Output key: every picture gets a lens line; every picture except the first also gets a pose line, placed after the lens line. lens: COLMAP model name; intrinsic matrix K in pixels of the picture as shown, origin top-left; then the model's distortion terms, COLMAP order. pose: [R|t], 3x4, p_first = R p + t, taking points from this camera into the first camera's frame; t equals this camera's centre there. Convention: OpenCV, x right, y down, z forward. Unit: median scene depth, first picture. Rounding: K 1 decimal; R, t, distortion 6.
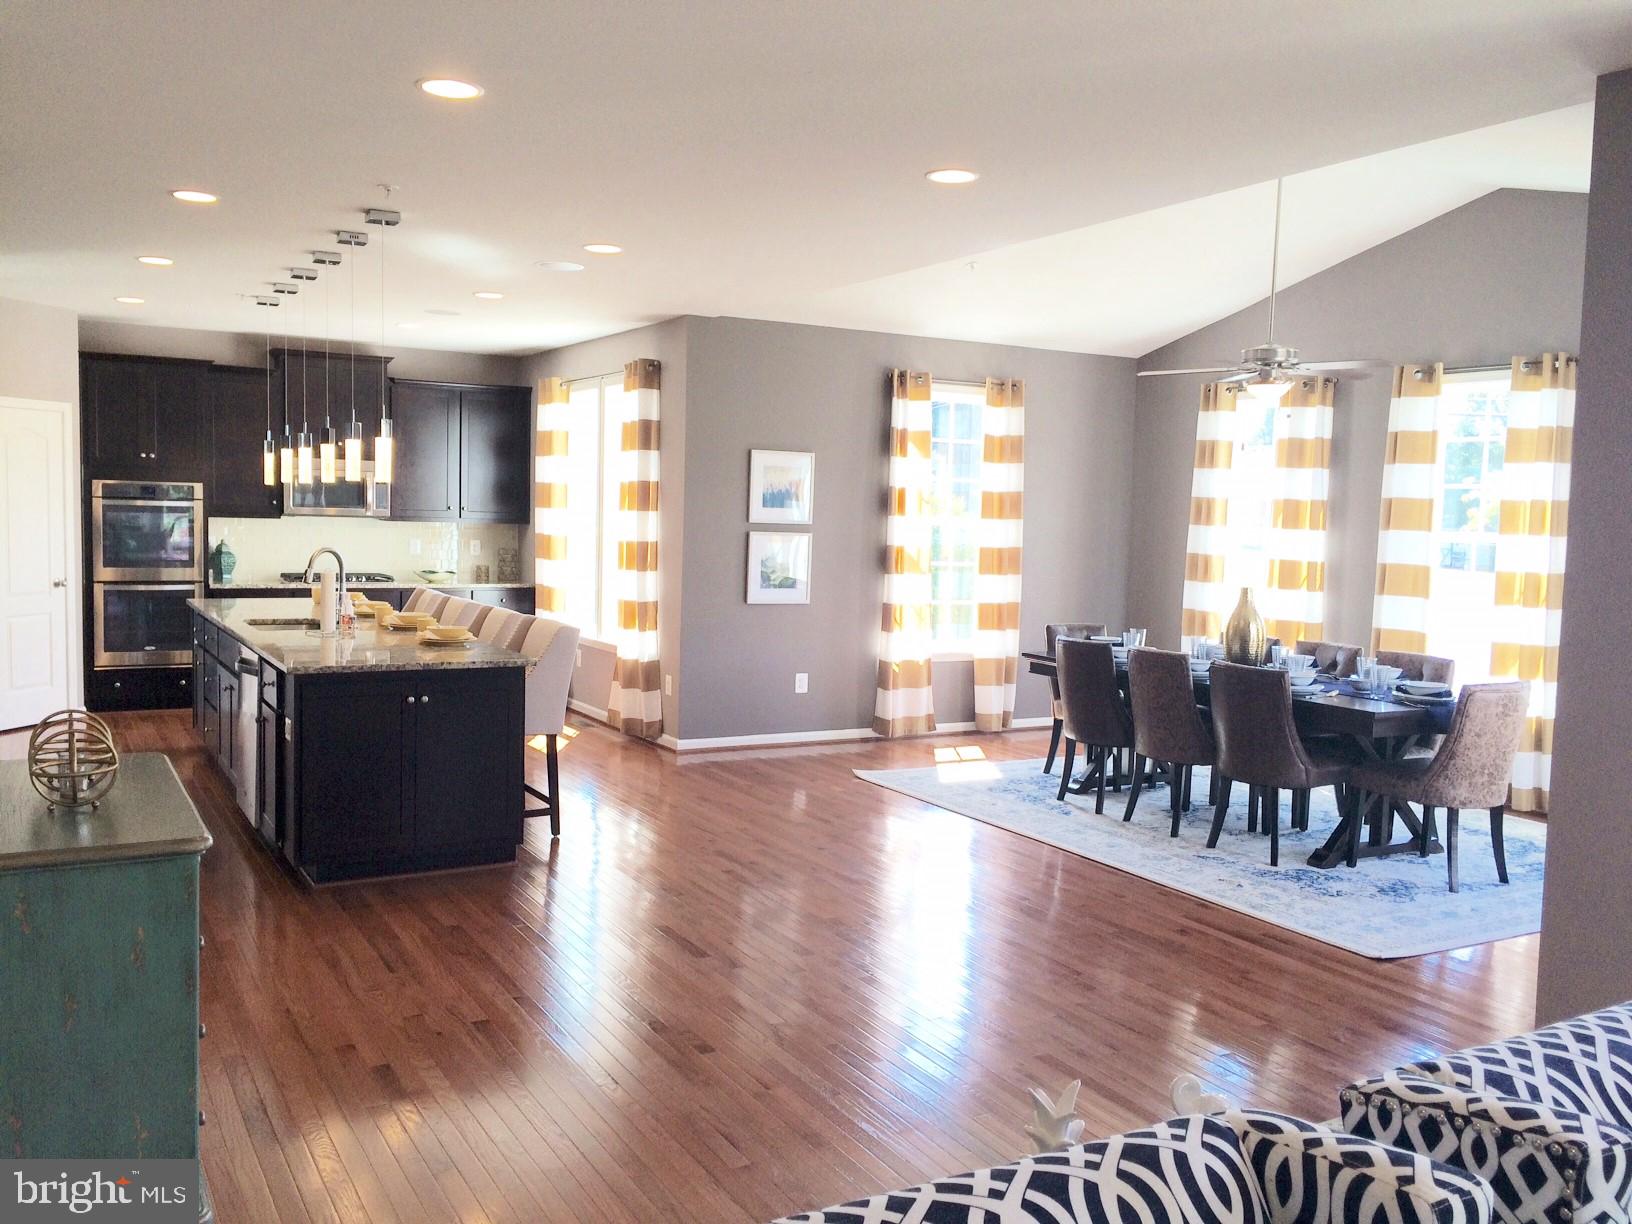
lens RADIAL K [[1392.8, 0, 824.1], [0, 1392.8, 617.1], [0, 0, 1]] dist [0.041033, -0.005965]
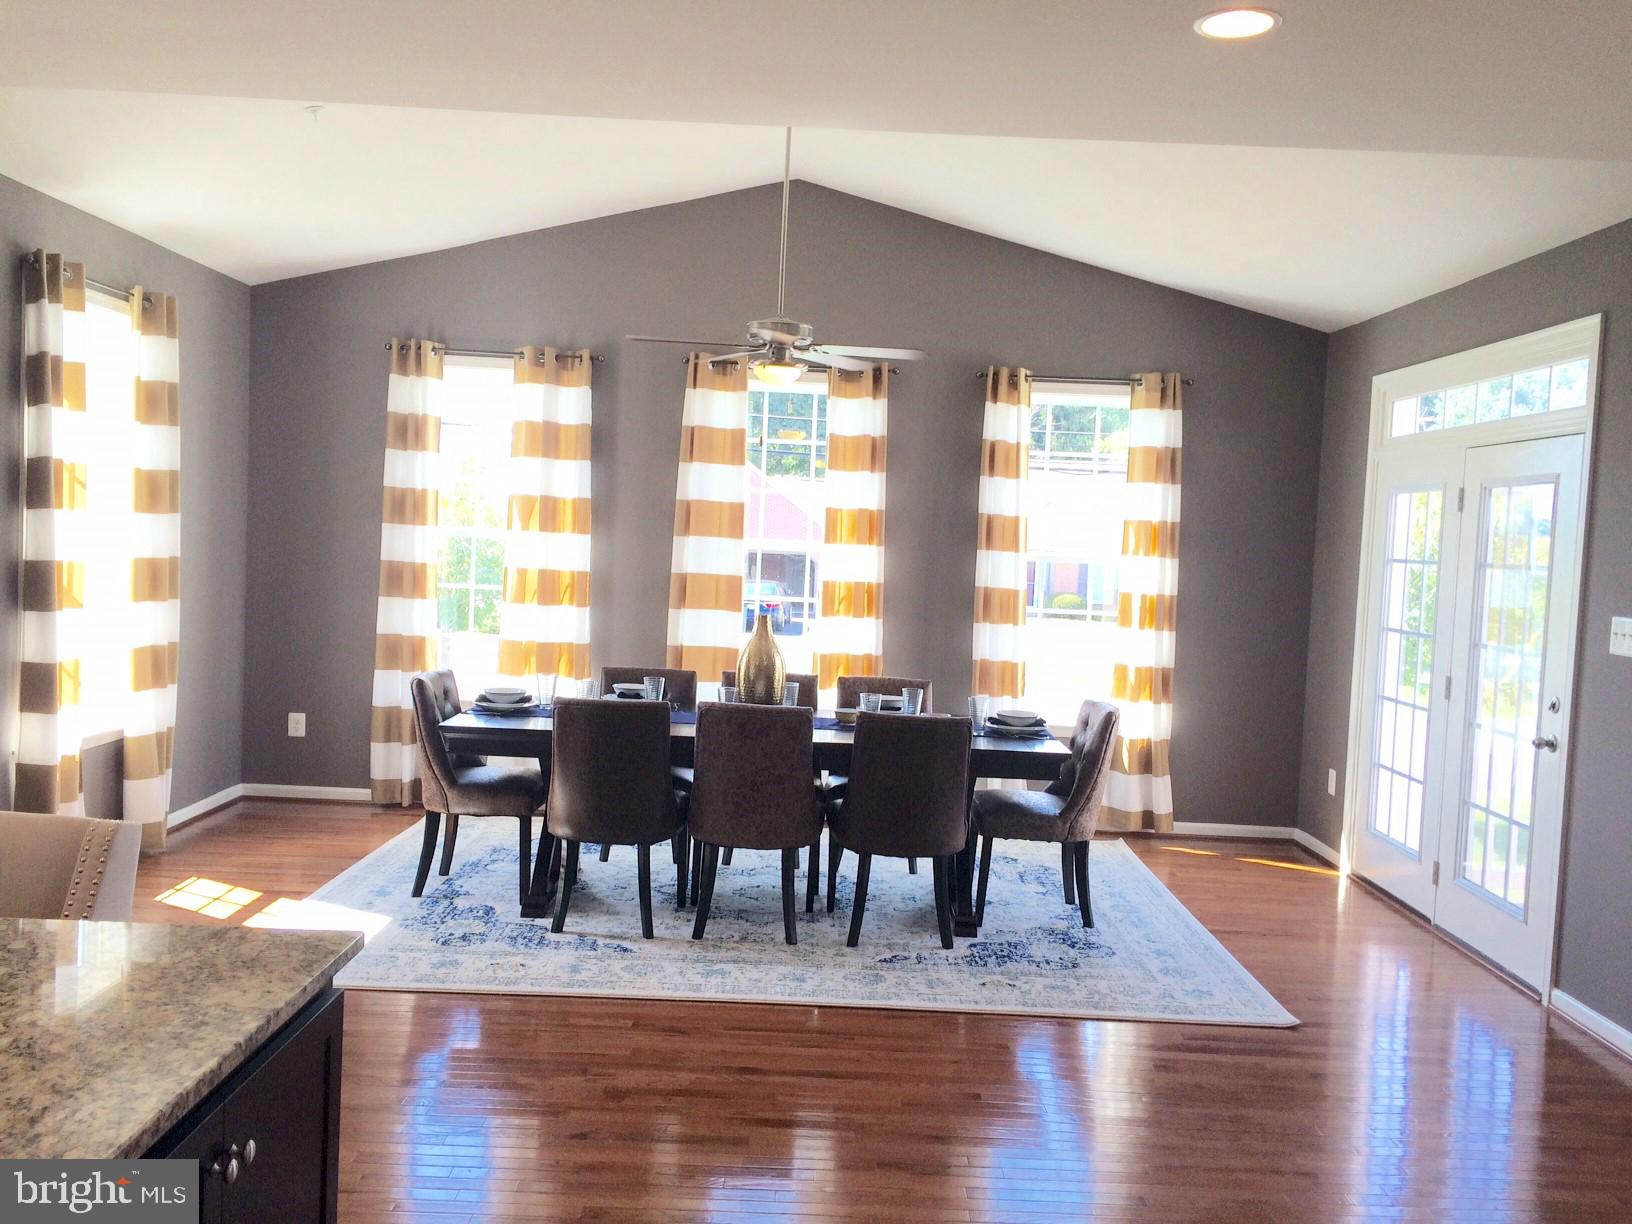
lens RADIAL K [[1392.8, 0, 824.1], [0, 1392.8, 617.1], [0, 0, 1]] dist [0.041033, -0.005965]
pose [[0.487369, -0.061696, 0.871014, -0.303495], [0.037608, 0.998058, 0.049652, -0.046834], [-0.872386, 0.008559, 0.488743, 0.446956]]
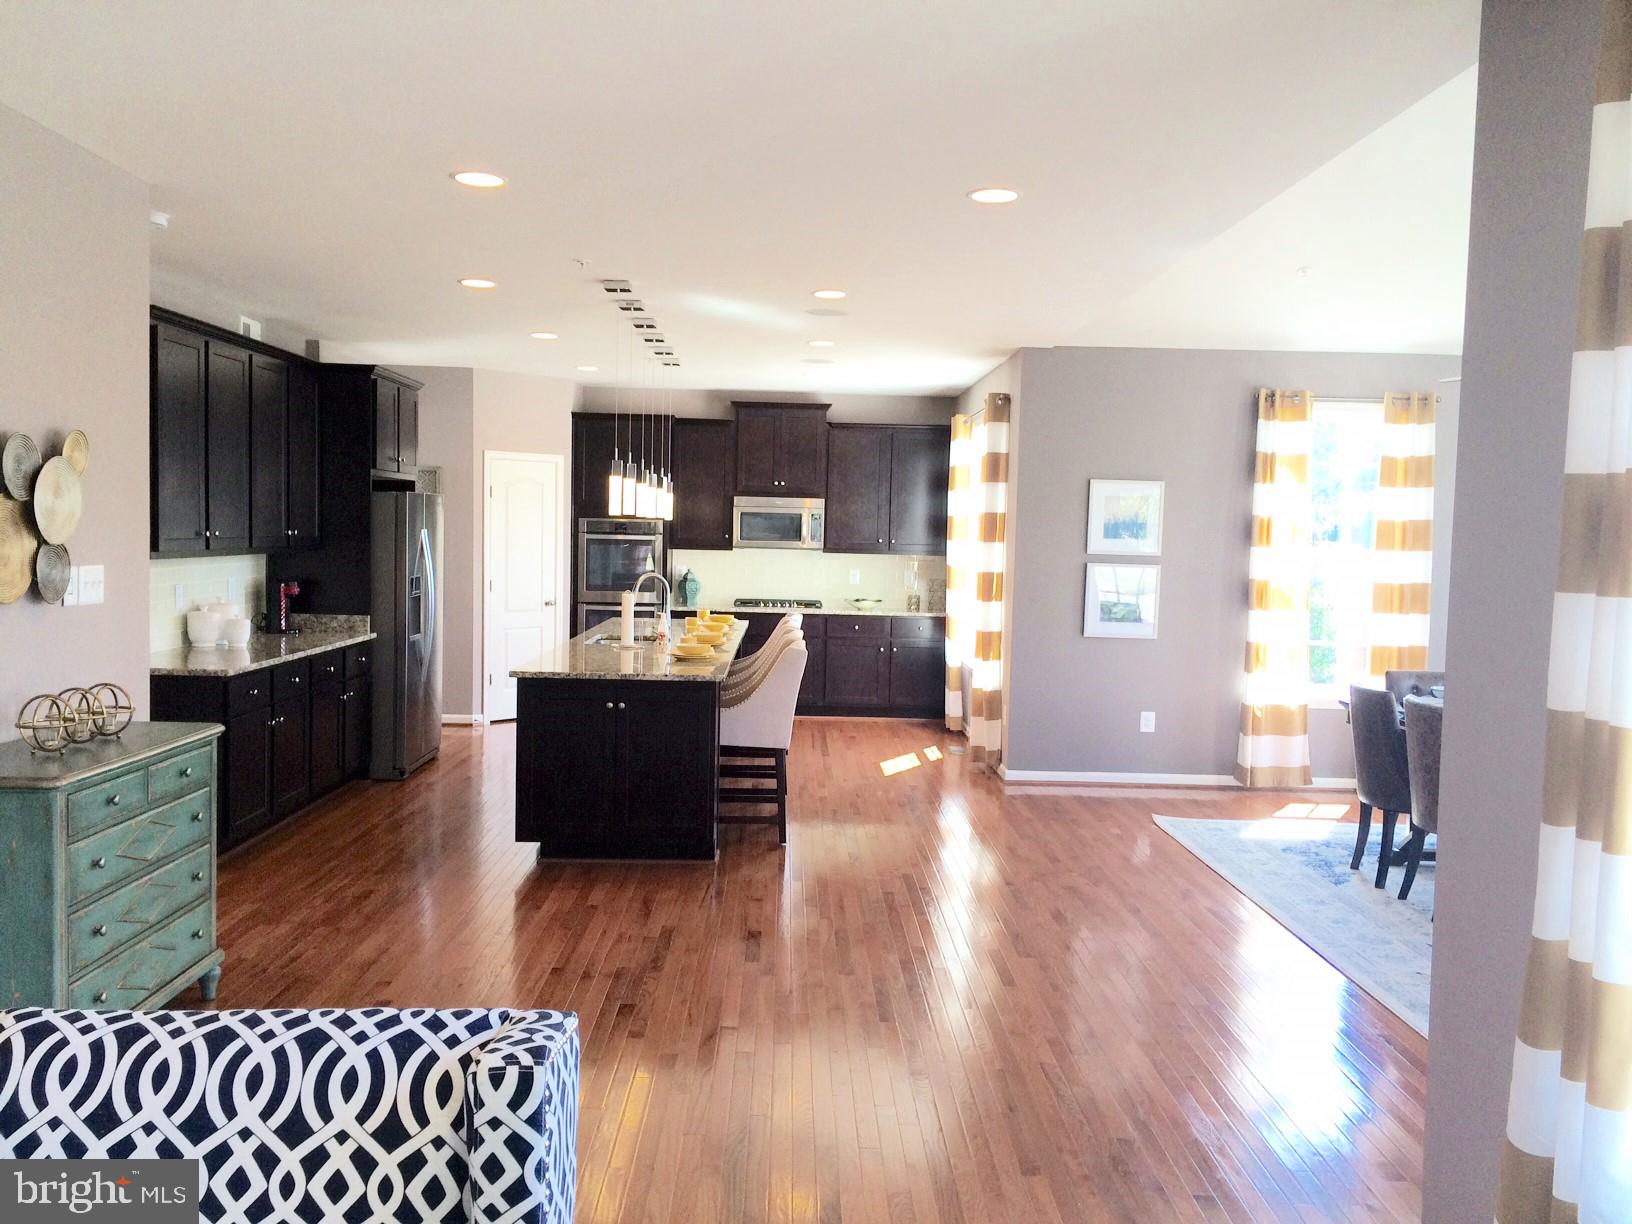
lens RADIAL K [[1392.8, 0, 824.1], [0, 1392.8, 617.1], [0, 0, 1]] dist [0.041033, -0.005965]
pose [[0.879061, 0.024323, -0.476089, 0.242098], [-0.037081, 0.999160, -0.017422, 0.000497], [0.475265, 0.032969, 0.879225, 0.050493]]
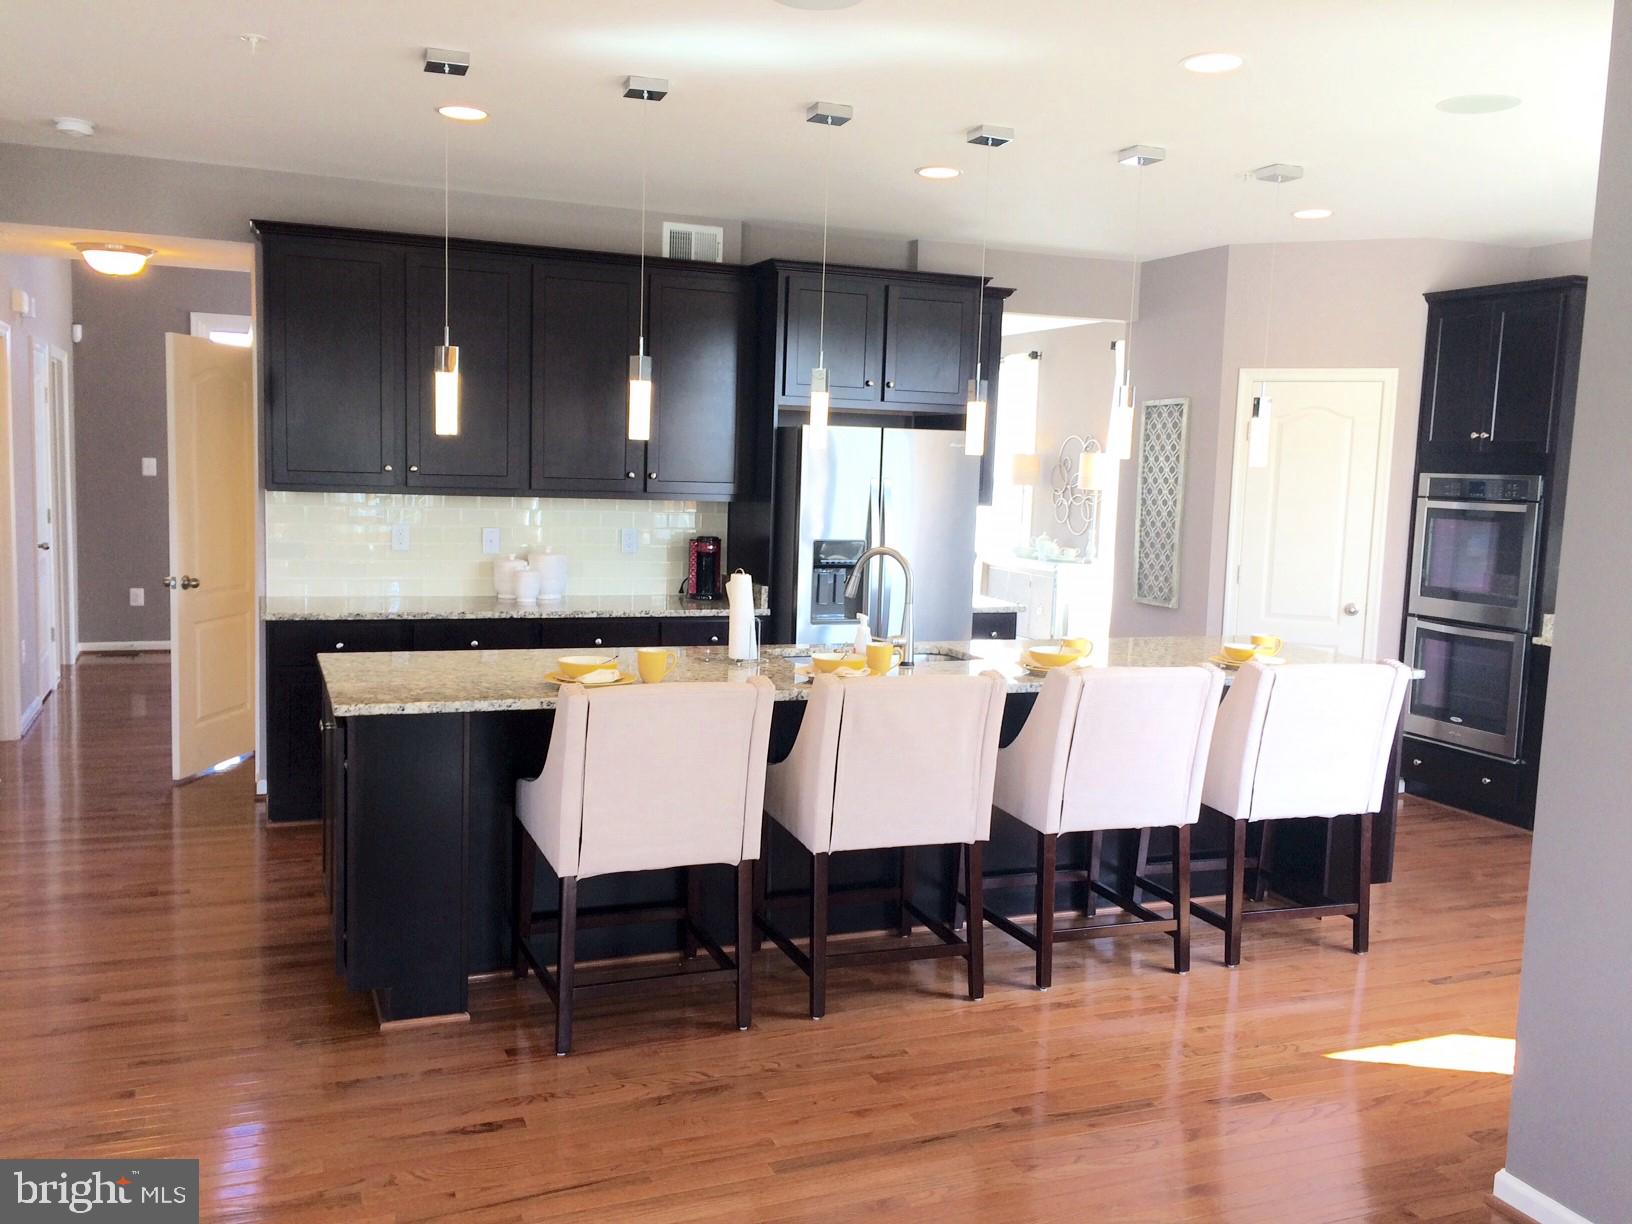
lens RADIAL K [[1392.8, 0, 824.1], [0, 1392.8, 617.1], [0, 0, 1]] dist [0.041033, -0.005965]
pose [[-0.143426, 0.077501, -0.986622, 0.240132], [-0.112993, 0.989128, 0.094123, -0.058818], [0.983189, 0.124981, -0.133110, 0.822250]]
